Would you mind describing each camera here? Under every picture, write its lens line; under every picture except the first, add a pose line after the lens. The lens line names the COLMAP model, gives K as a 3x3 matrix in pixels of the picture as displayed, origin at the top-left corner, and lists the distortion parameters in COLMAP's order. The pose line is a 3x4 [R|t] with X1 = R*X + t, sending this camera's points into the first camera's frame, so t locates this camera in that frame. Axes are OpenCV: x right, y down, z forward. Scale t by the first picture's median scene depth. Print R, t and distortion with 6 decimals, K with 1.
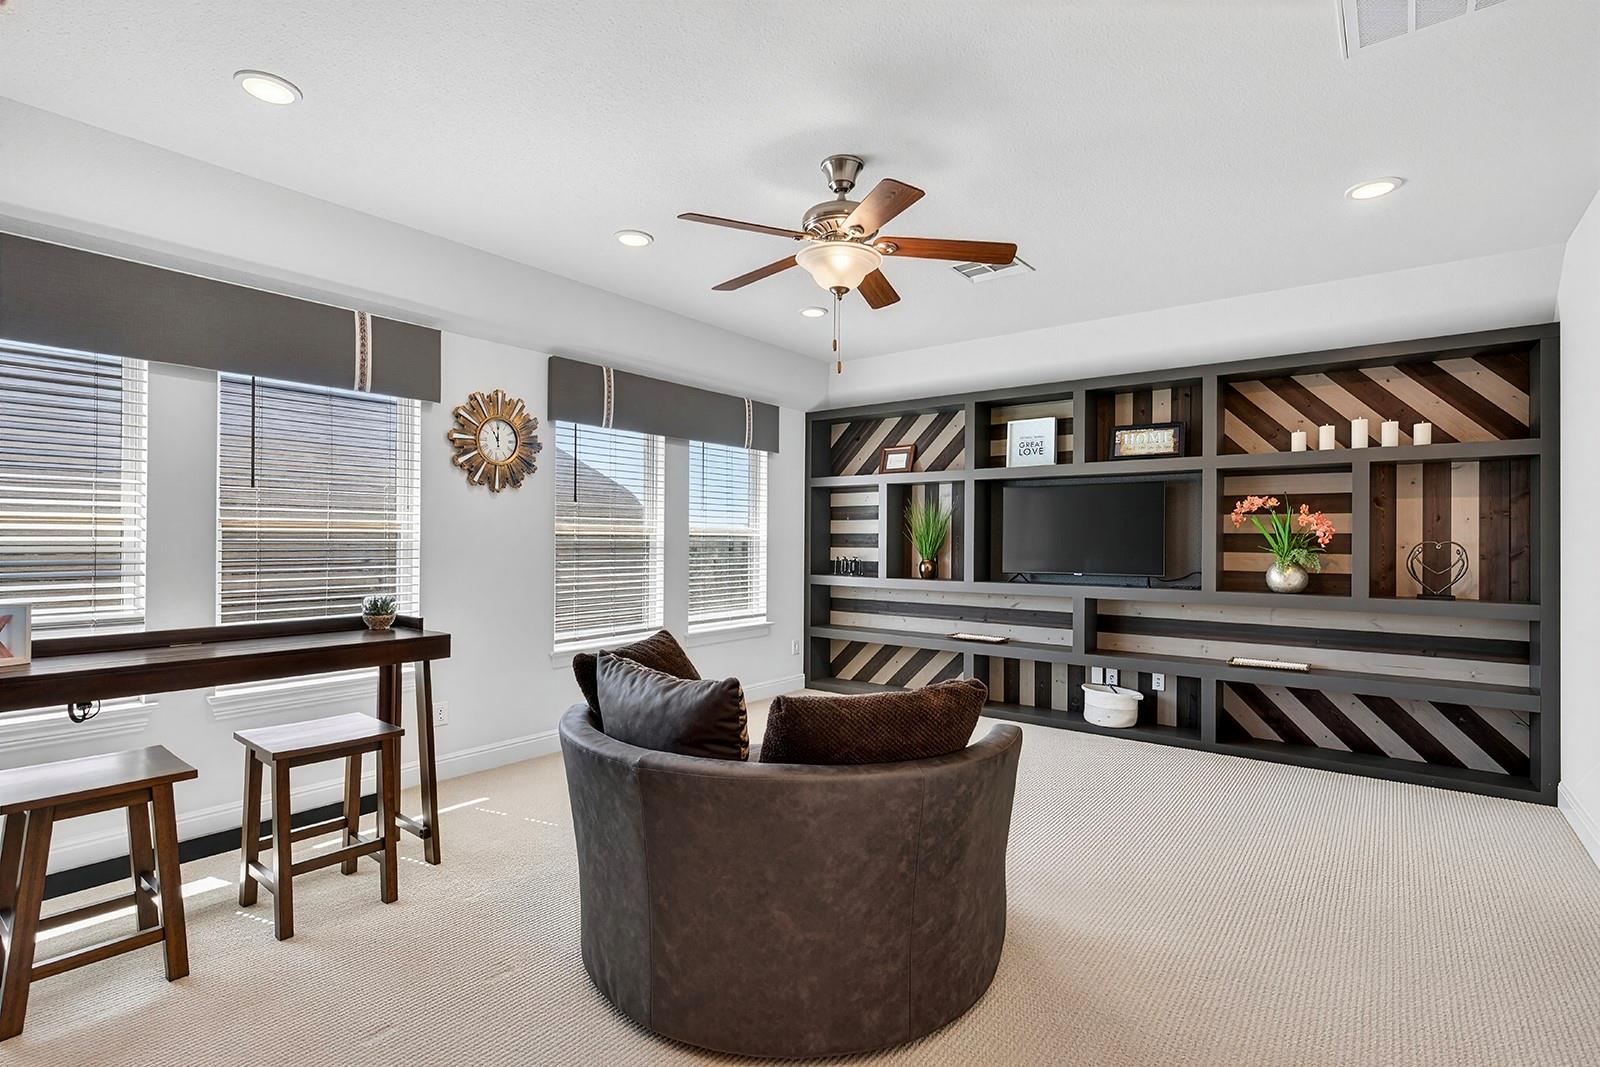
lens RADIAL K [[766.7, 0, 800.4], [0, 766.7, 512.0], [0, 0, 1]] dist [-0.009391, -0.000588]
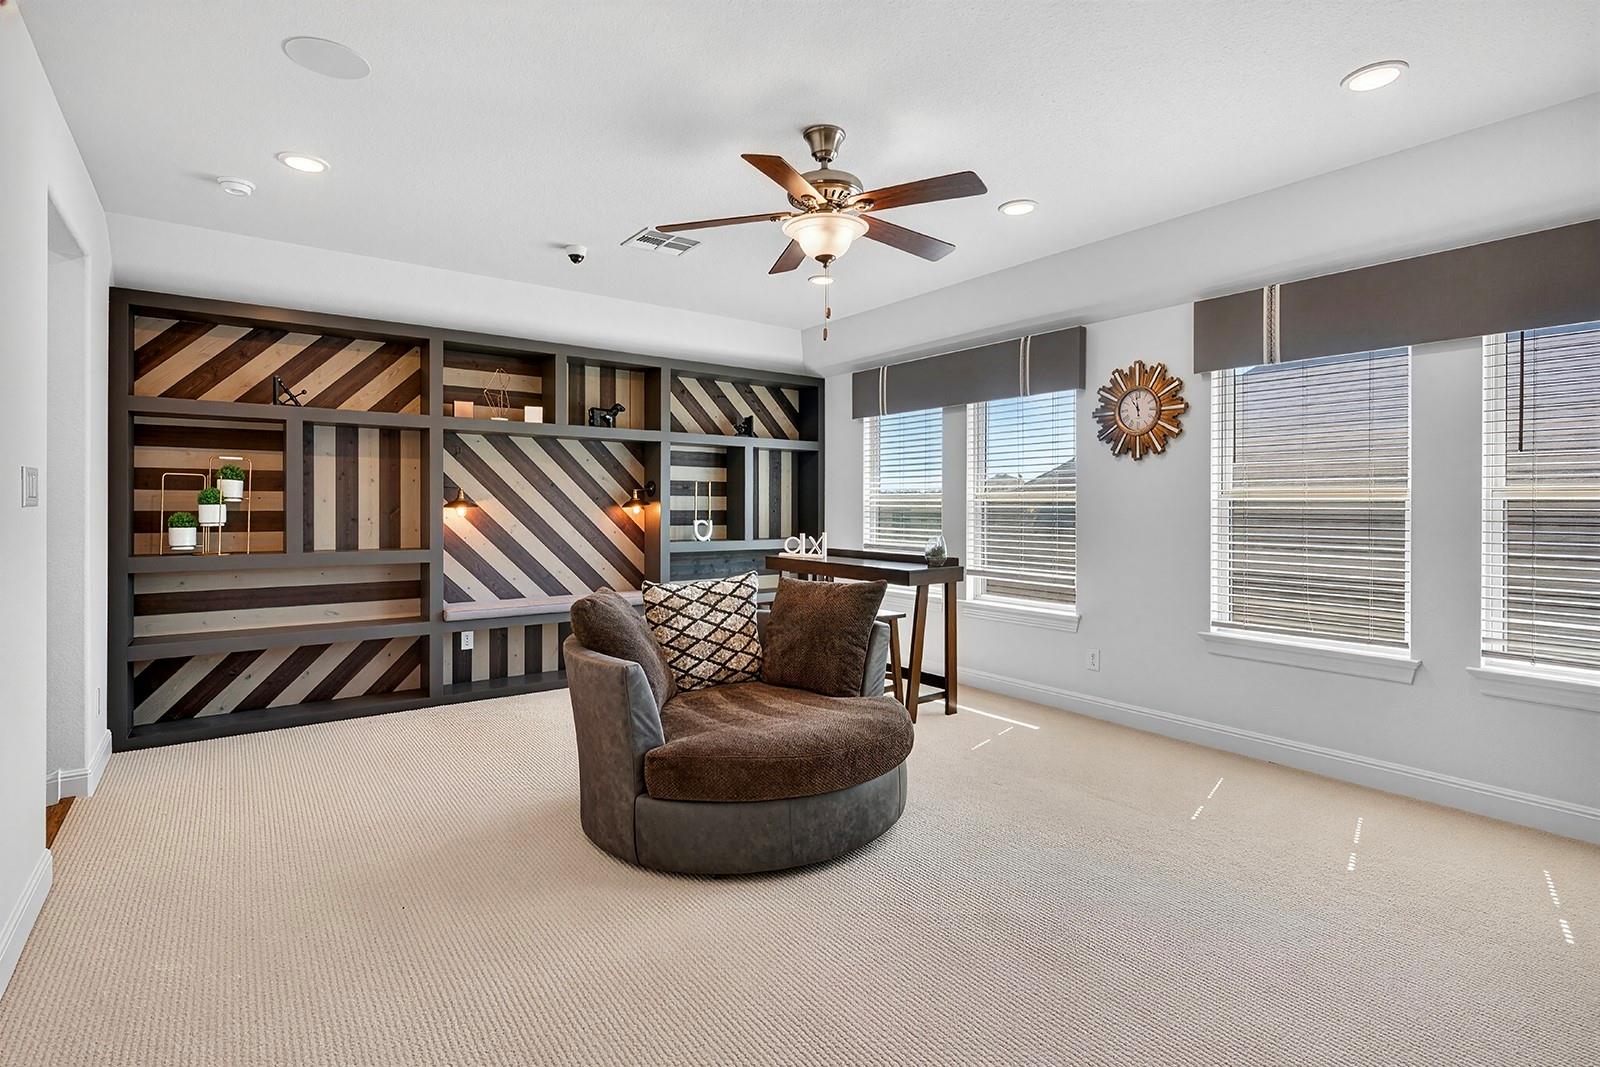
lens RADIAL K [[766.7, 0, 800.4], [0, 766.7, 512.0], [0, 0, 1]] dist [-0.009391, -0.000588]
pose [[-0.282834, -0.003424, -0.959163, 0.713296], [0.020638, 0.999740, -0.009654, 0.043408], [0.958947, -0.022526, -0.282690, 0.863806]]
